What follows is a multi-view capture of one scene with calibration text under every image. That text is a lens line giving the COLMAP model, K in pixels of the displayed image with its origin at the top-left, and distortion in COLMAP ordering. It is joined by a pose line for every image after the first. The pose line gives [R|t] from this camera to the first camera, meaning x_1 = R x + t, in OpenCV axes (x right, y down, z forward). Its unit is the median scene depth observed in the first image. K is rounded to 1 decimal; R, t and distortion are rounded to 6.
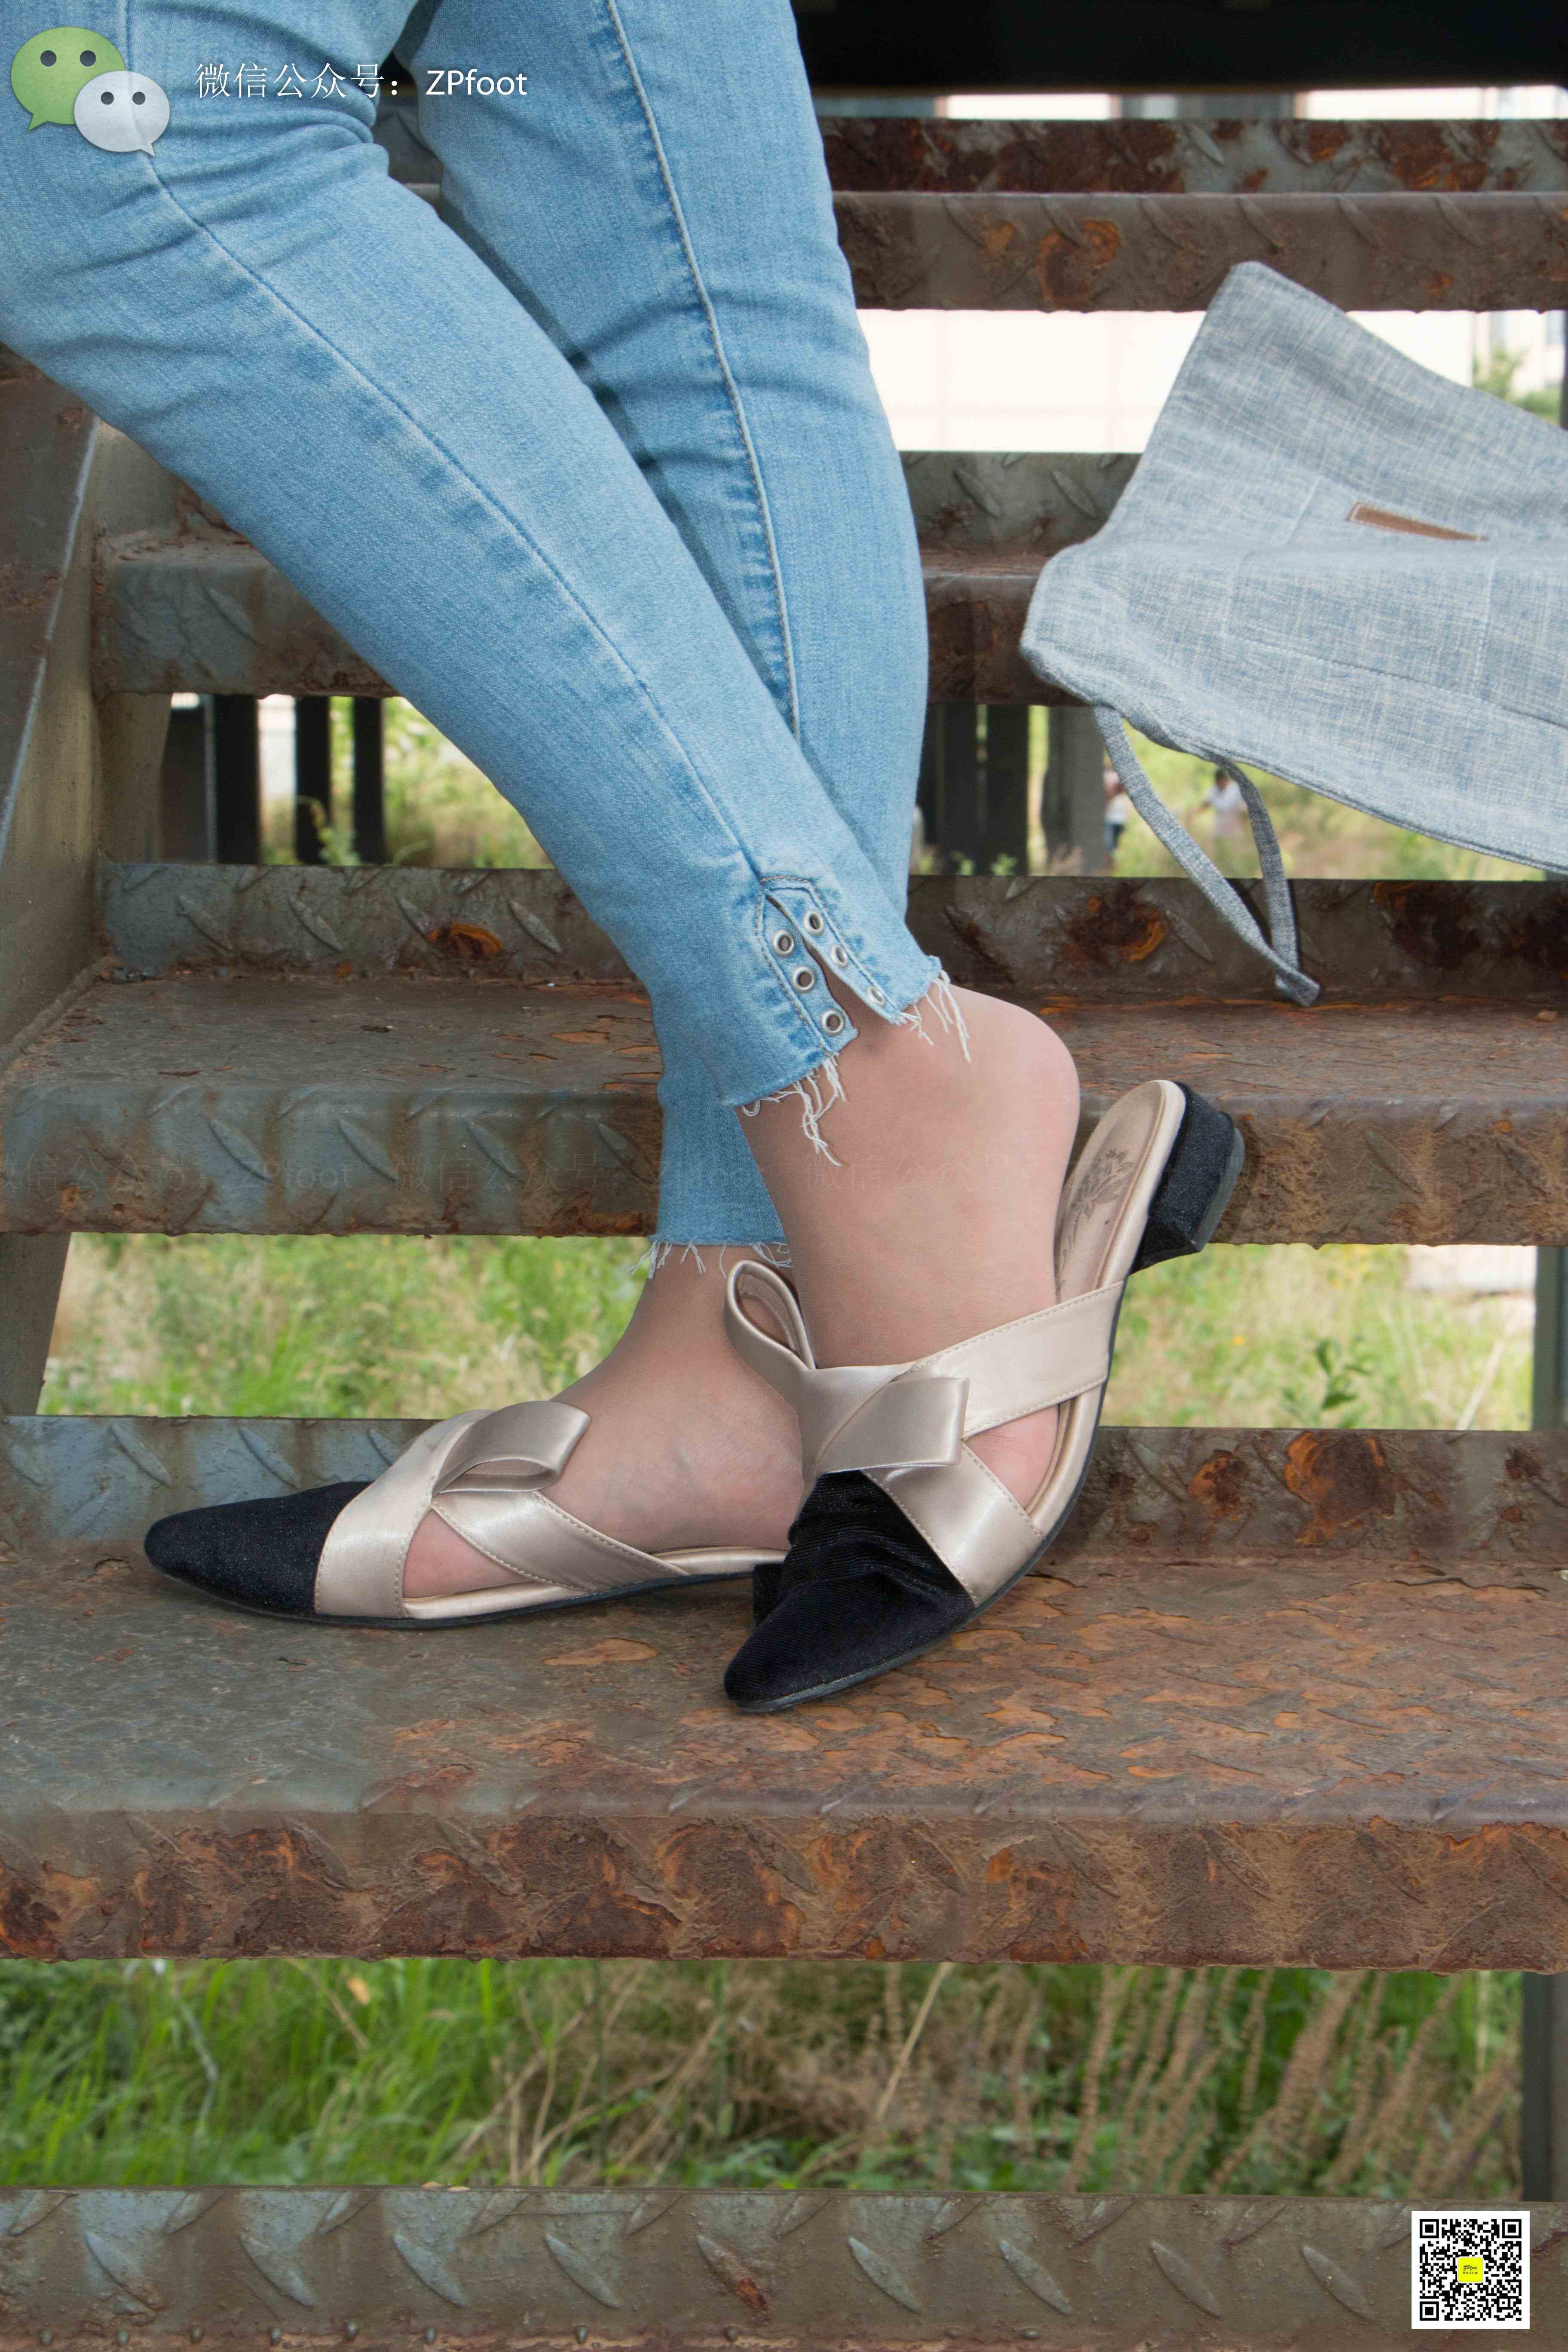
lens RADIAL K [[4484.7, 0, 791.3], [0, 4484.7, 1210.1], [0, 0, 1]] dist [0.125117, 0.673895]
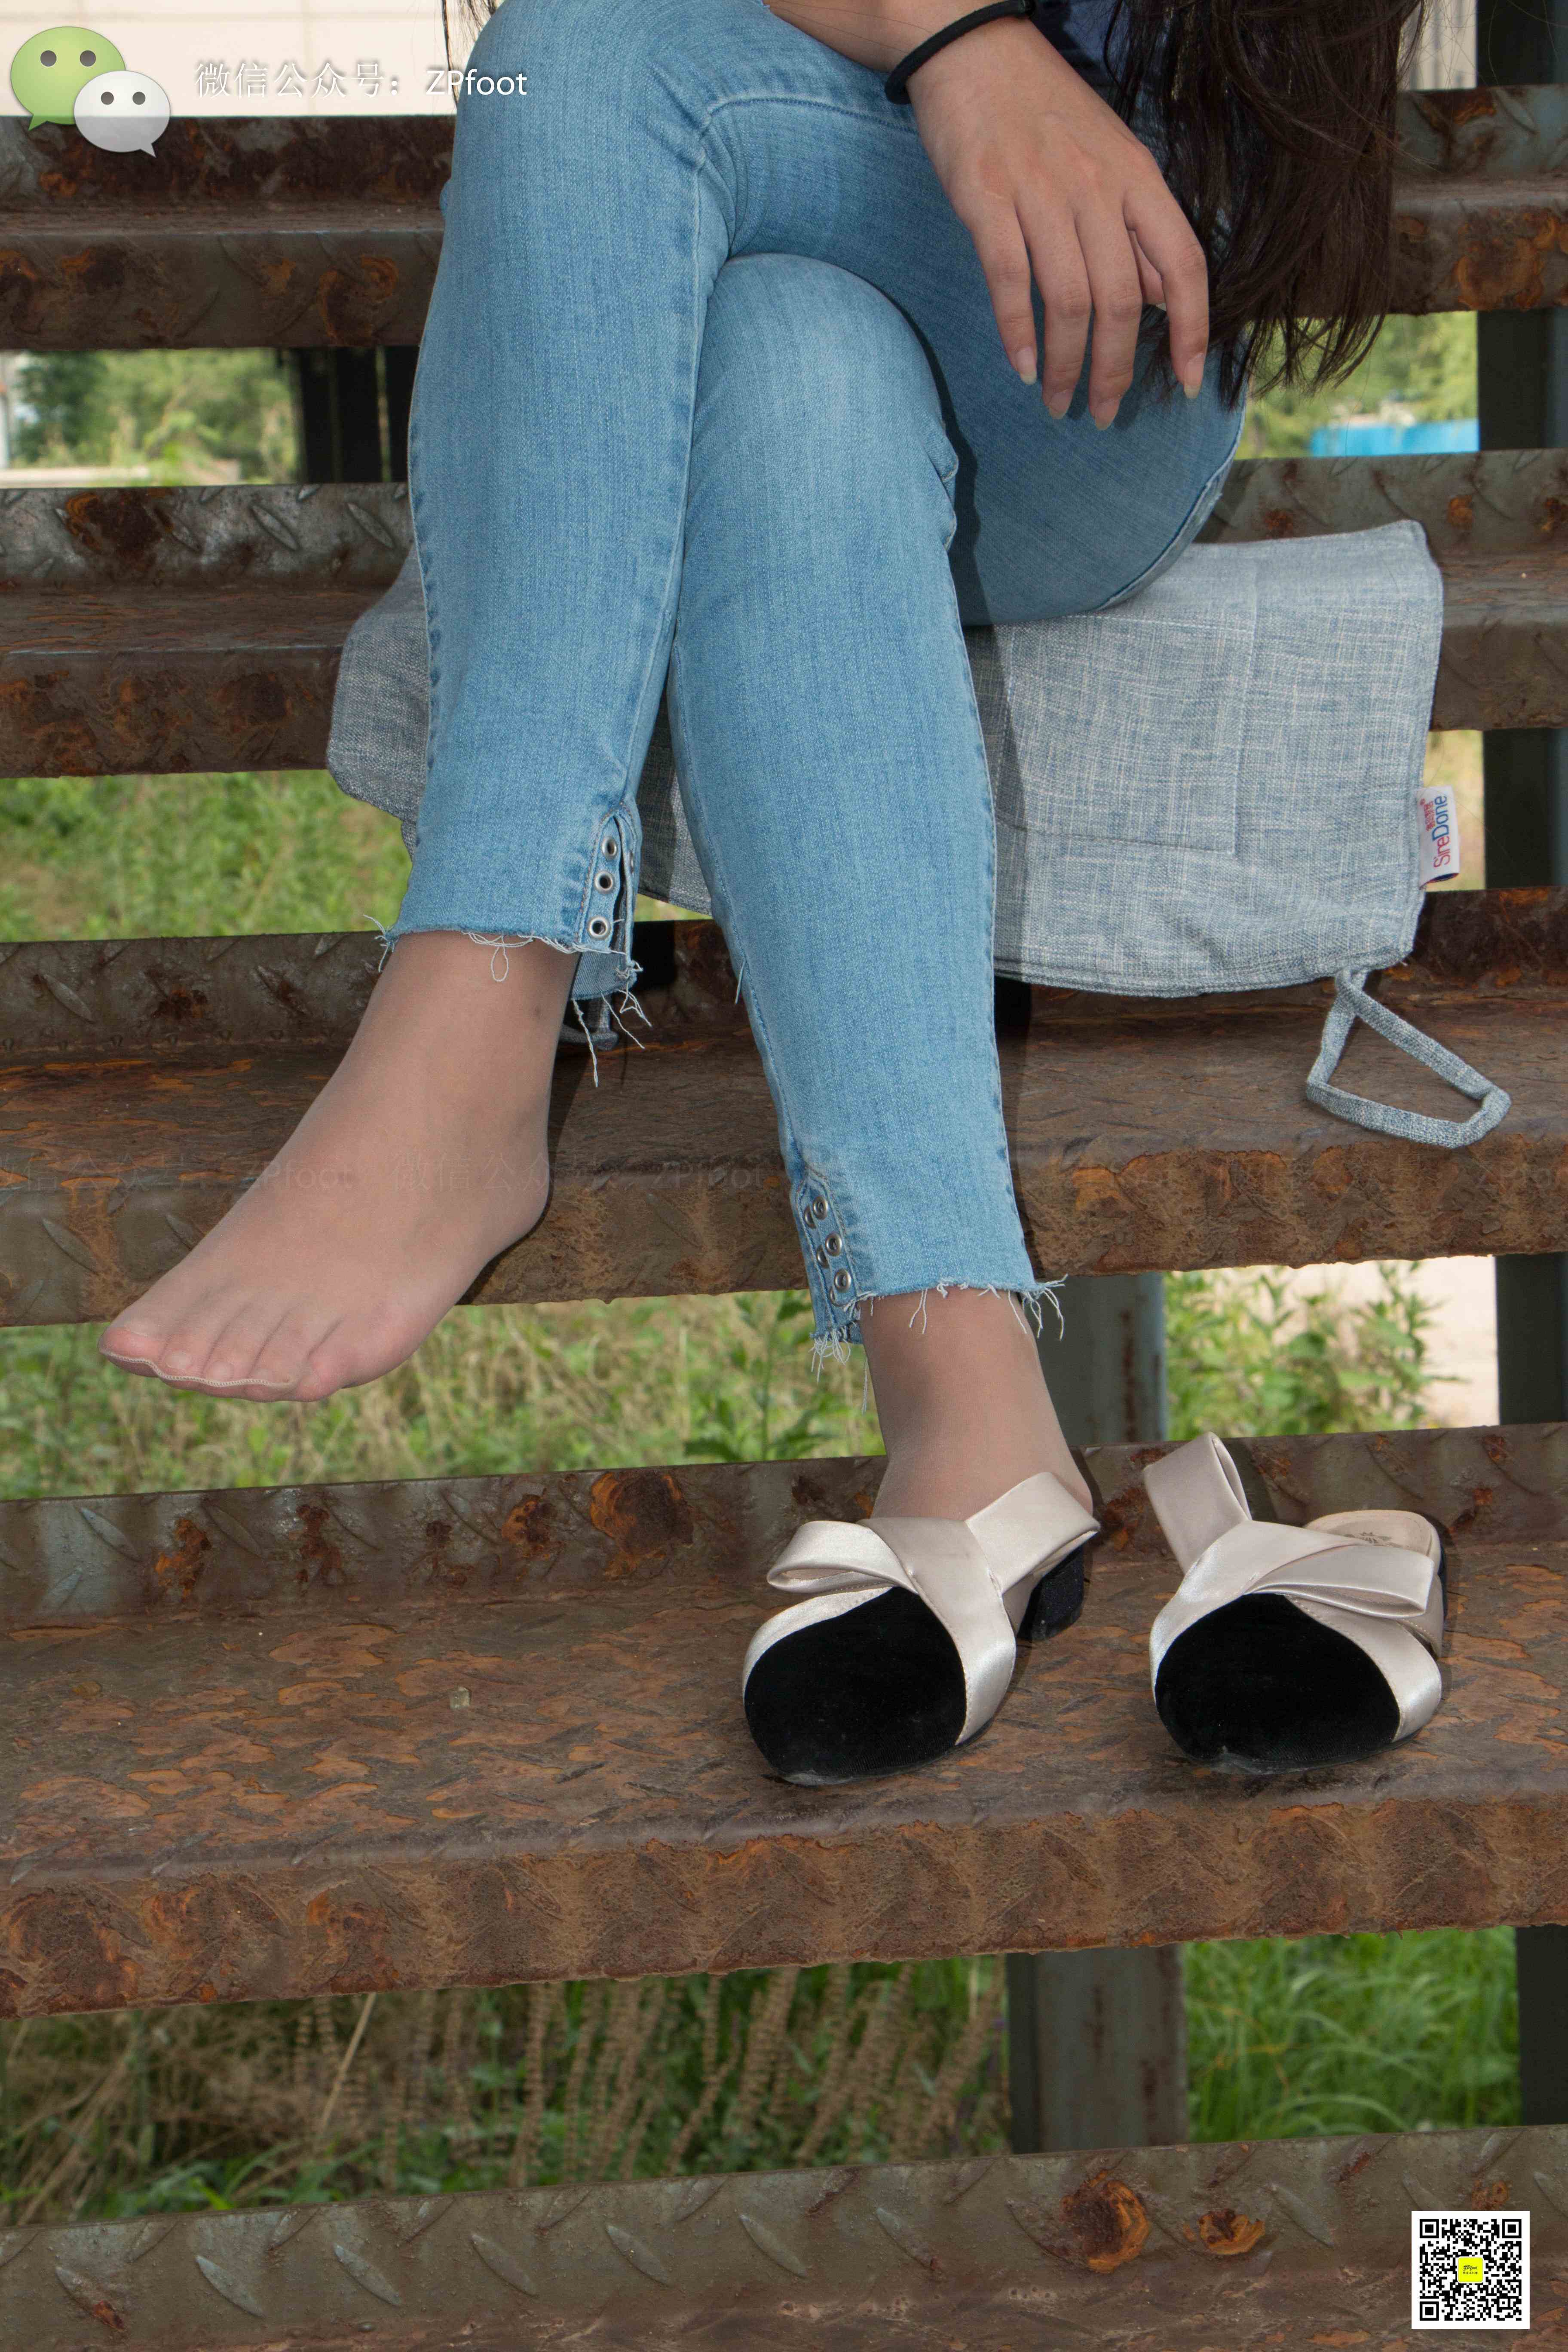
lens RADIAL K [[5234.9, 0, 792.5], [0, 5234.9, 1222.1], [0, 0, 1]] dist [0.259975, 0.760119]
pose [[0.992398, -0.054623, 0.110285, 0.026267], [0.051012, 0.998074, 0.035300, -0.058421], [-0.112001, -0.029406, 0.993273, -0.275995]]
